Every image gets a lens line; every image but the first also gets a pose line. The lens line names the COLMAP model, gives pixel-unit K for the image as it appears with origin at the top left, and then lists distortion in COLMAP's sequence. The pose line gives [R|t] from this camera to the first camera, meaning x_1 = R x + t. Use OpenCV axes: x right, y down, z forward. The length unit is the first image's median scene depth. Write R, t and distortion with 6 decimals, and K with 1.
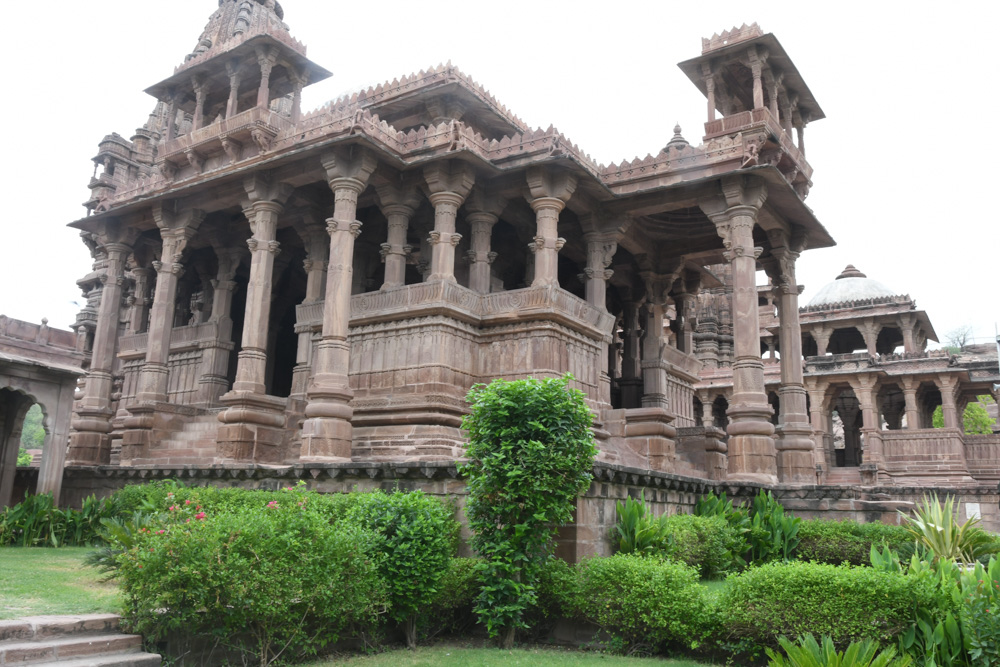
lens RADIAL K [[777.0, 0, 500.0], [0, 777.0, 333.5], [0, 0, 1]] dist [-0.054585, 0.003468]
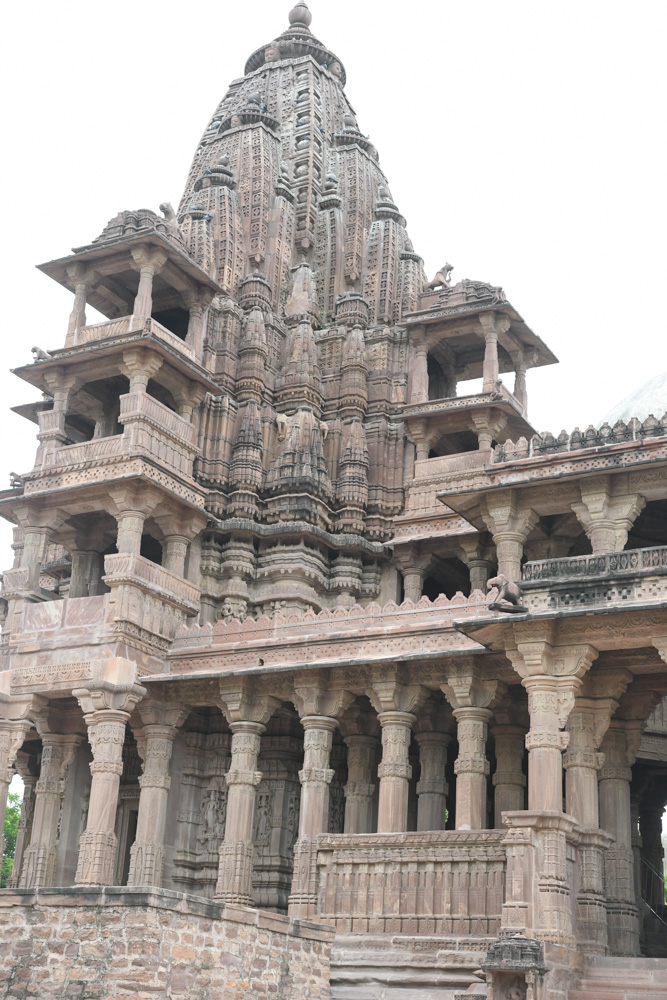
lens RADIAL K [[1435.1, 0, 333.5], [0, 1435.1, 500.0], [0, 0, 1]] dist [0.094681, 0.058577]
pose [[0.996227, 0.050916, 0.070279, 0.276546], [-0.040983, 0.989838, -0.136165, 0.082470], [-0.076498, 0.132771, 0.988190, 0.444392]]
